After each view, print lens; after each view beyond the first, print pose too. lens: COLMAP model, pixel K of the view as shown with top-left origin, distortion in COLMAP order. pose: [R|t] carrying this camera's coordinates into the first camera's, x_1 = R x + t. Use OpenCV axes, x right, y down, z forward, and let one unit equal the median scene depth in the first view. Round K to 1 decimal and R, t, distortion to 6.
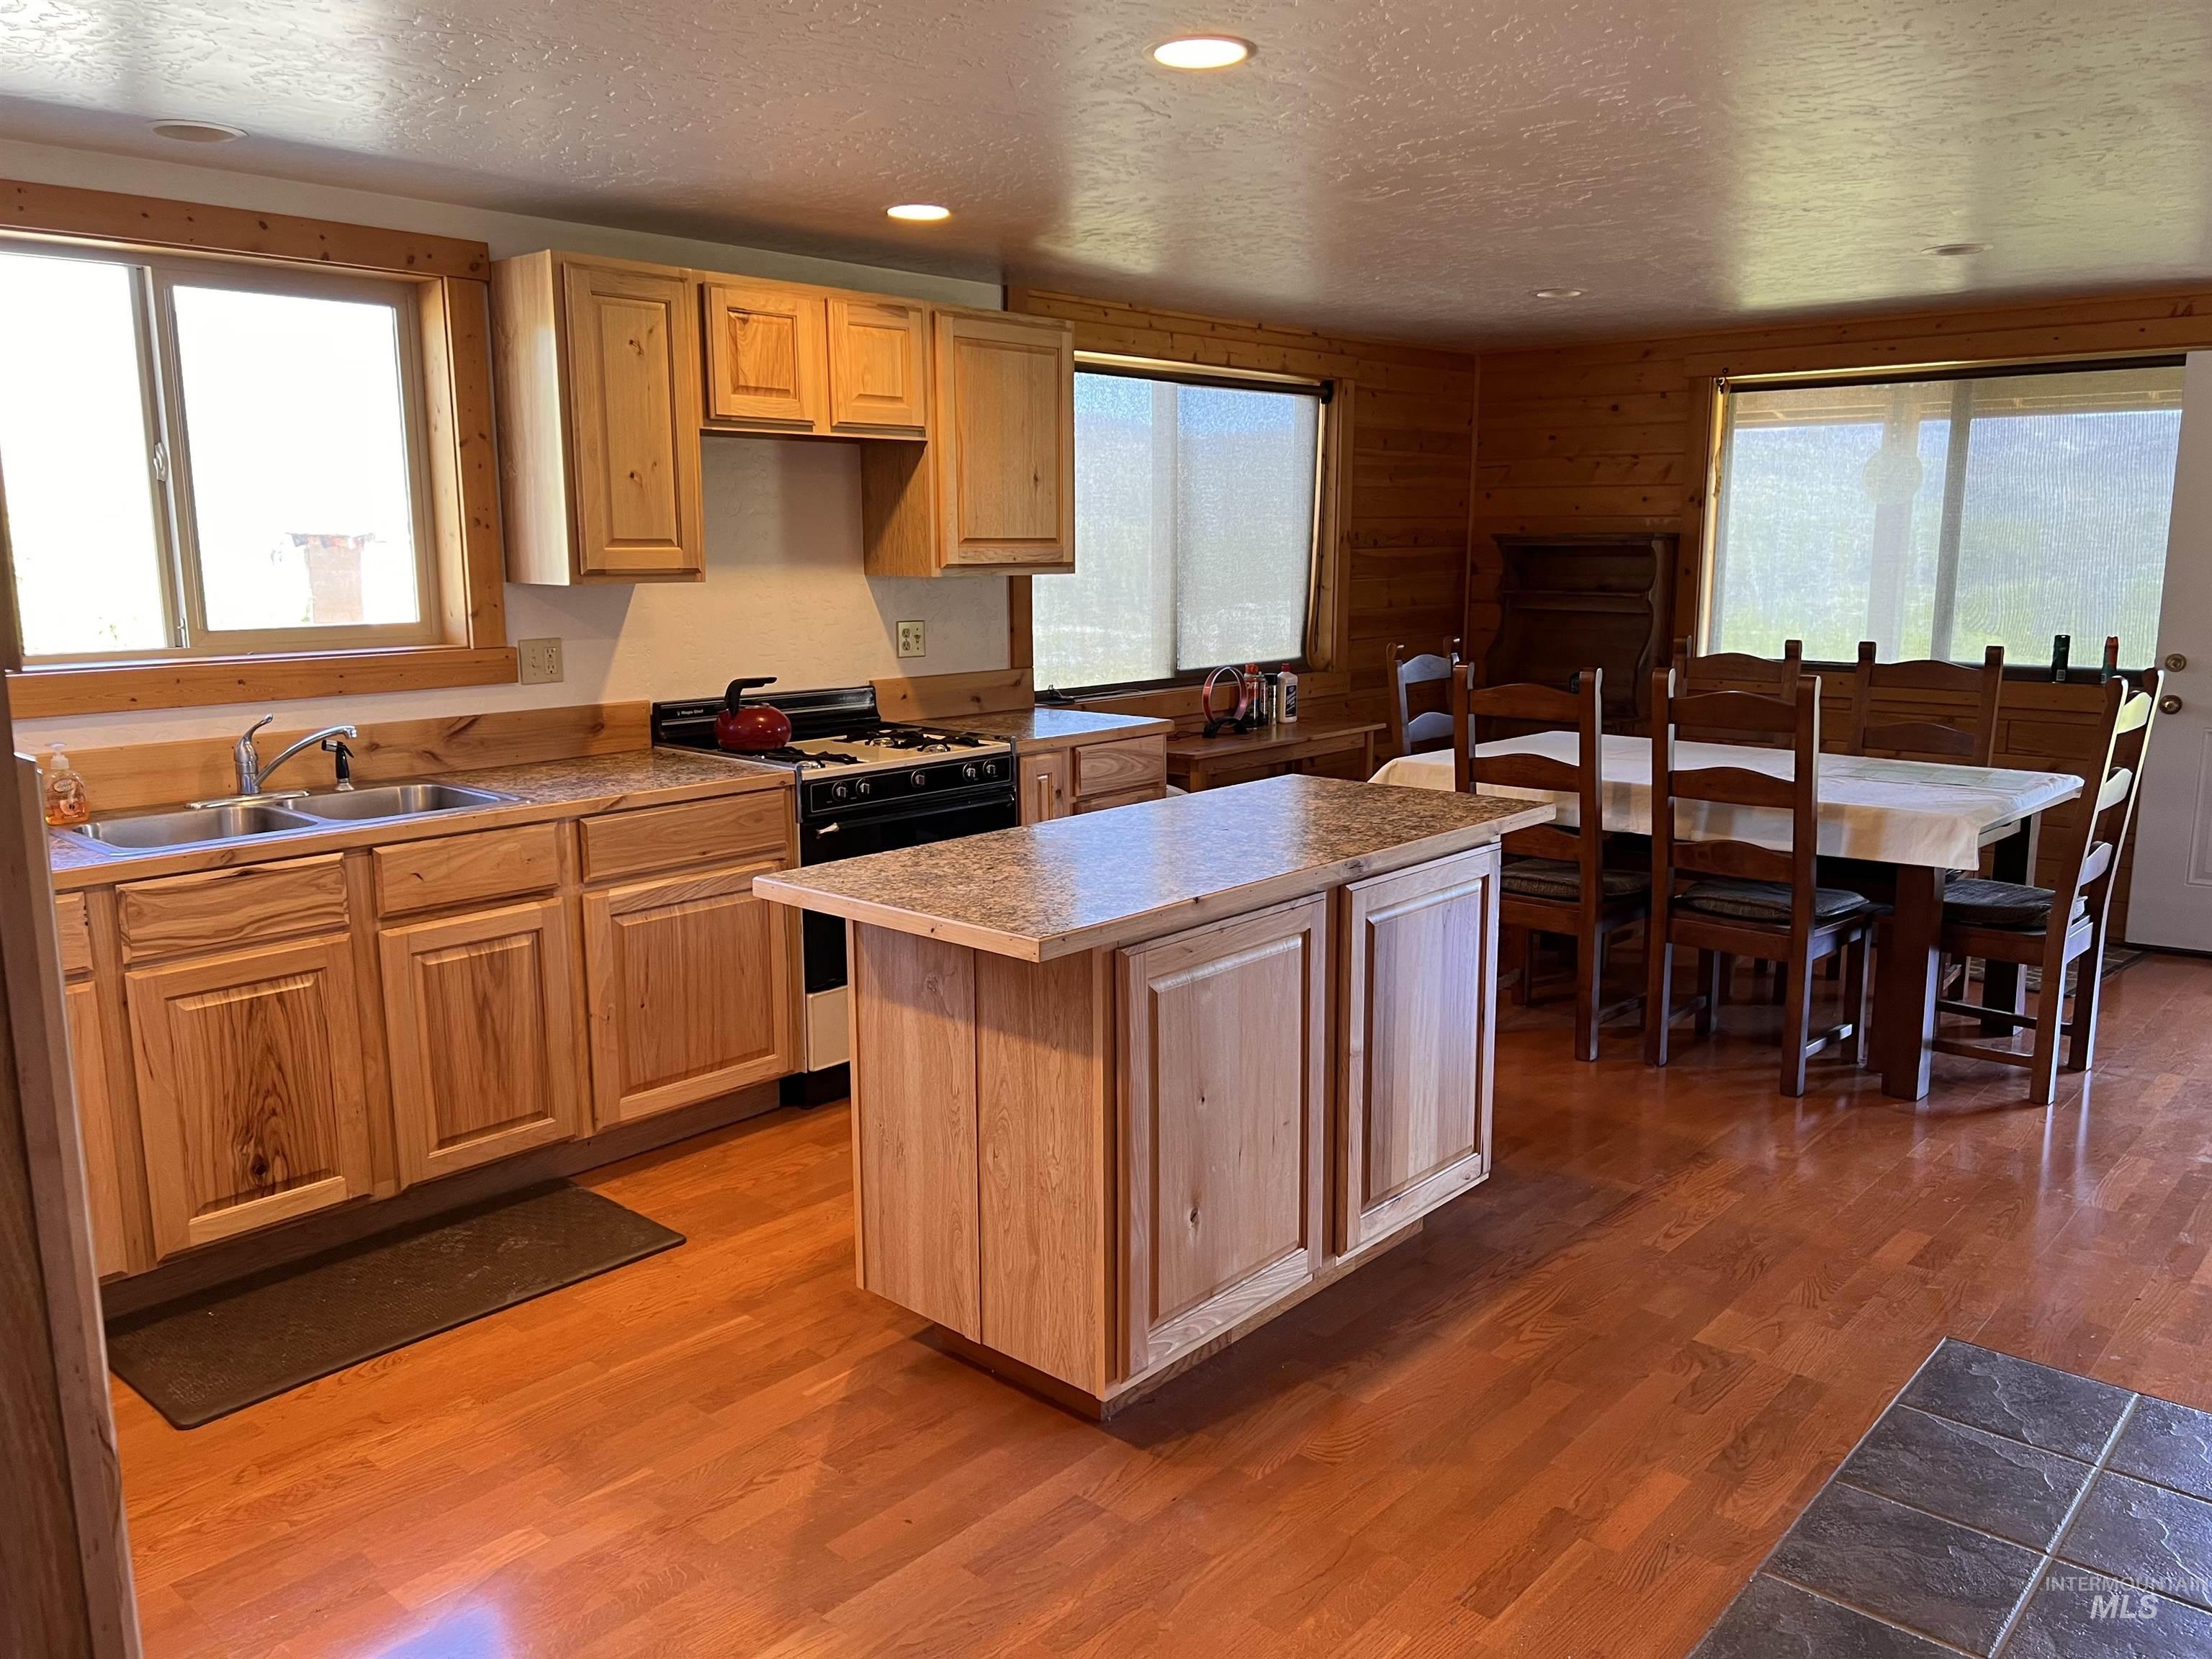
lens RADIAL K [[1669.7, 0, 1112.4], [0, 1669.7, 827.2], [0, 0, 1]] dist [0.030884, -0.004947]
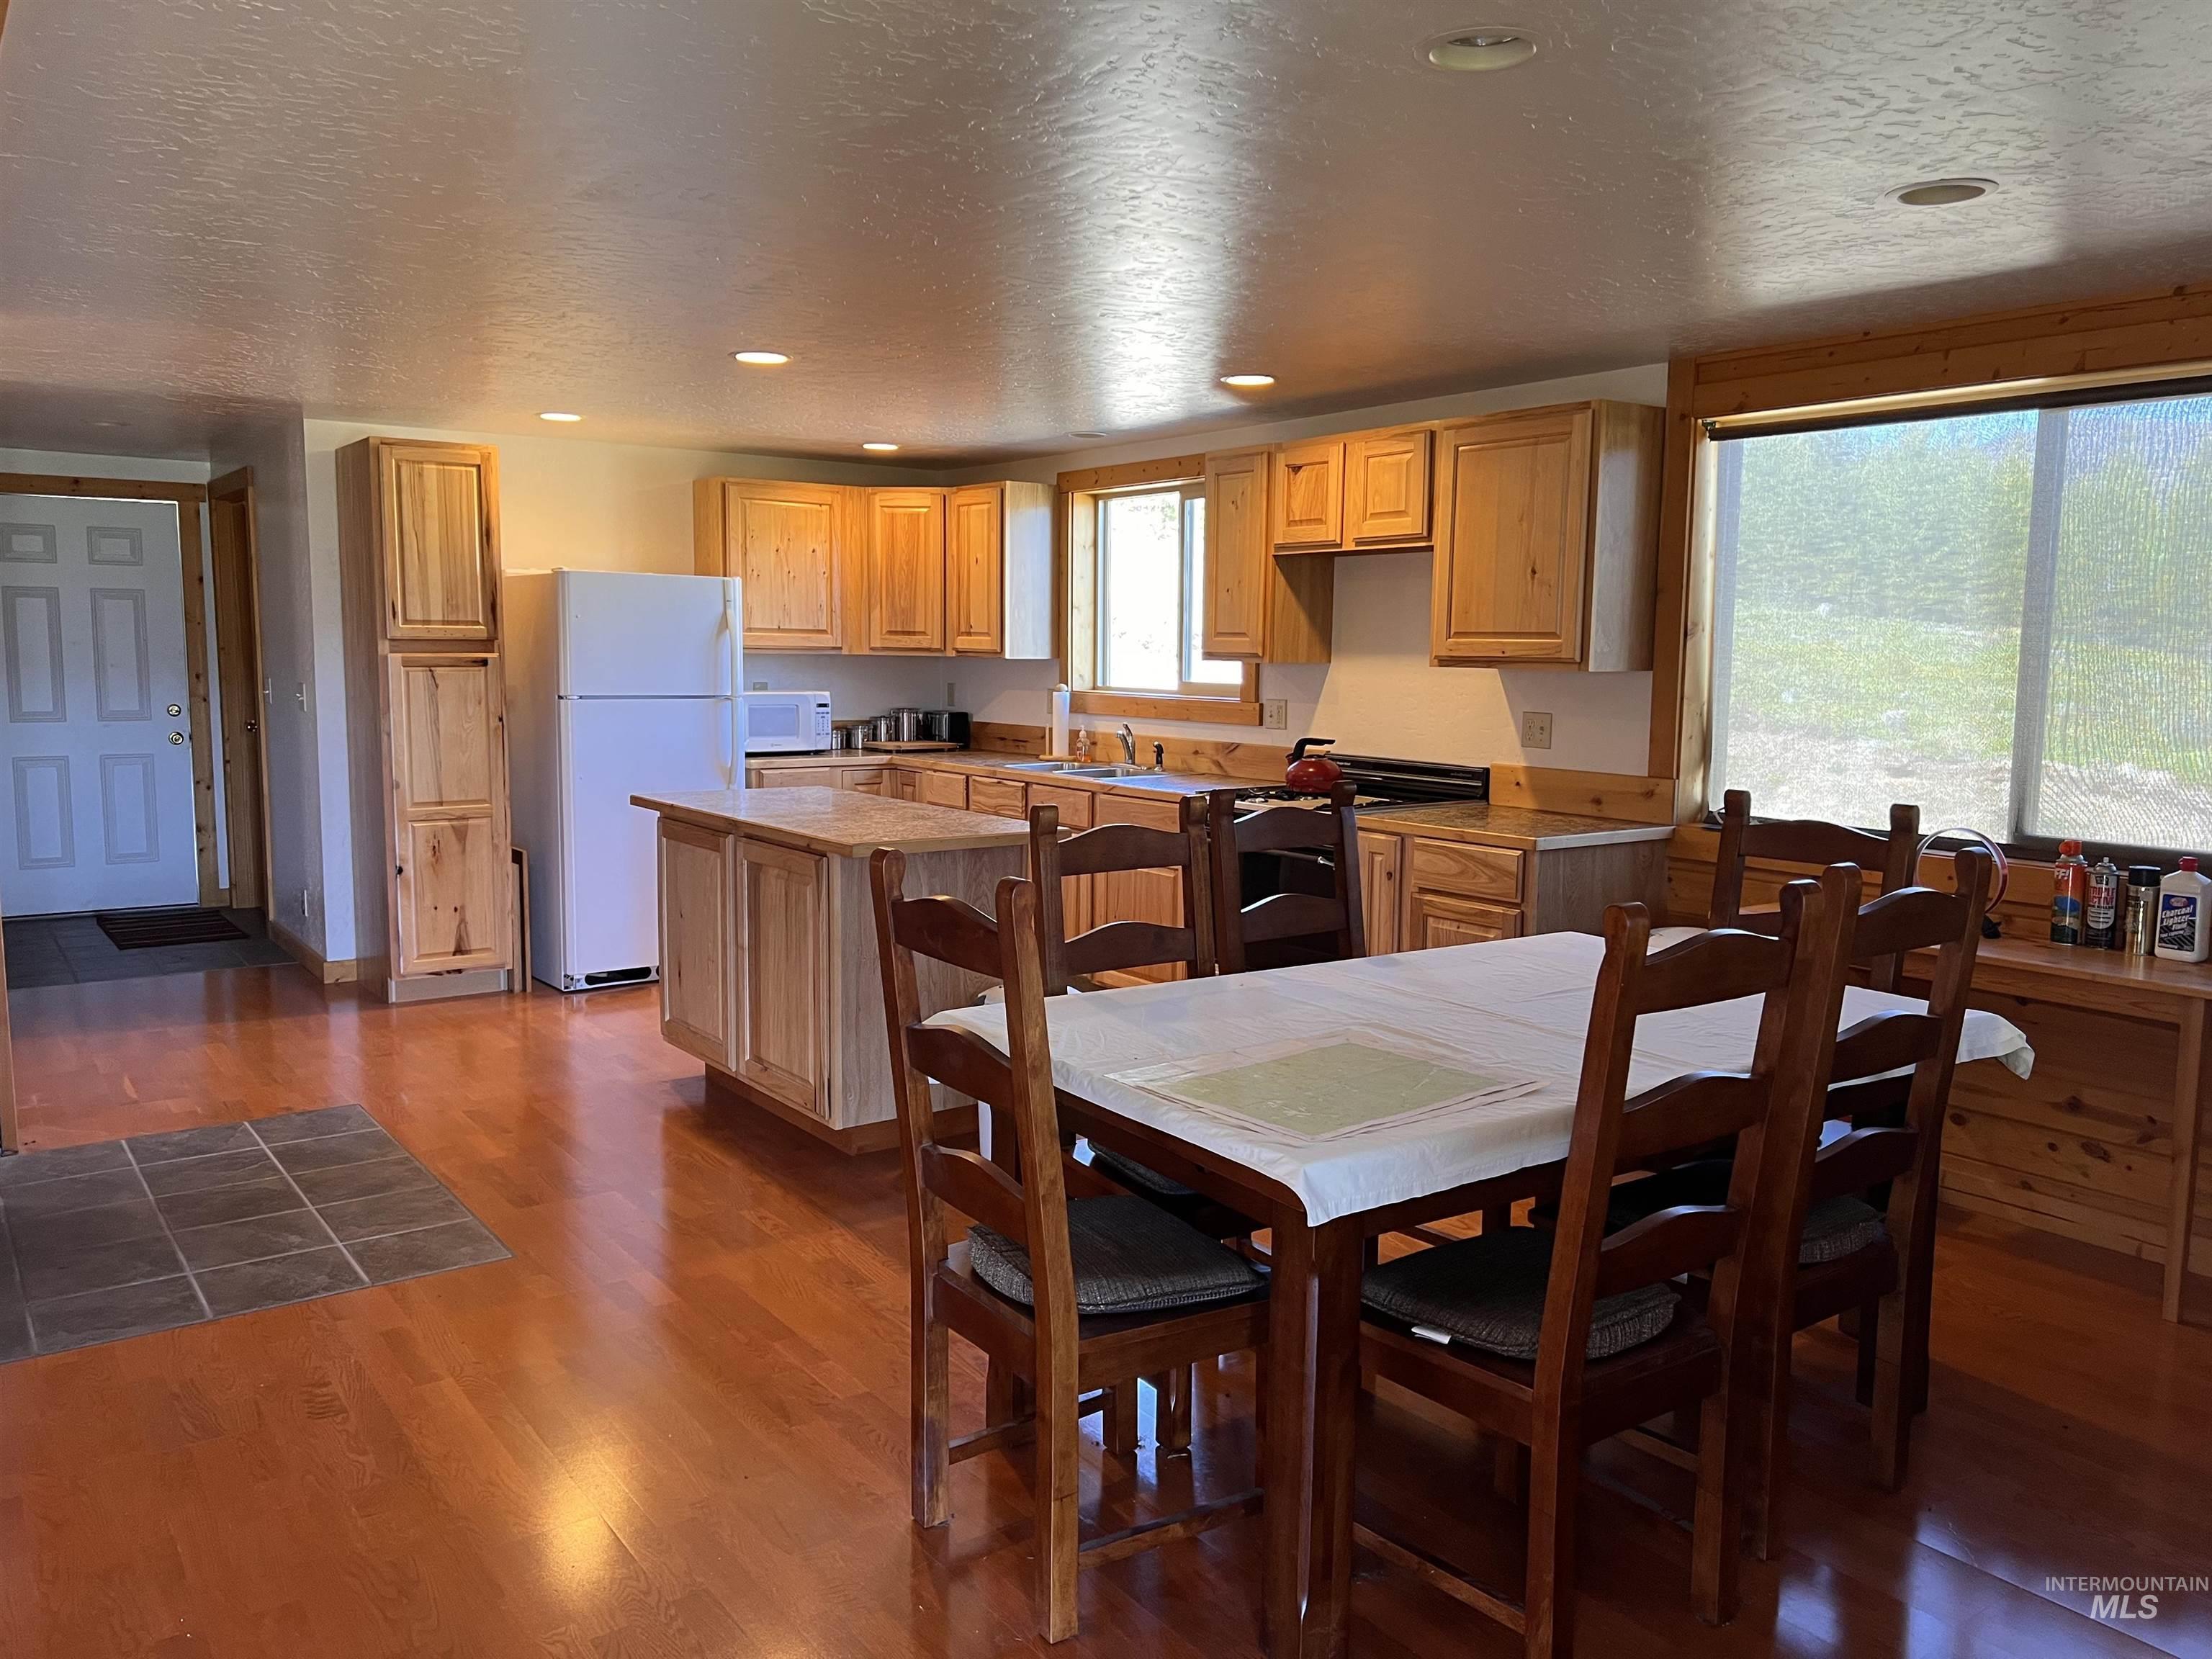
lens RADIAL K [[1669.7, 0, 1111.2], [0, 1669.7, 830.6], [0, 0, 1]] dist [0.030884, -0.004947]
pose [[-0.211102, 0.116960, -0.970441, 1.087091], [-0.175278, 0.972193, 0.155300, -0.192390], [0.961620, 0.202882, -0.184732, 1.095248]]
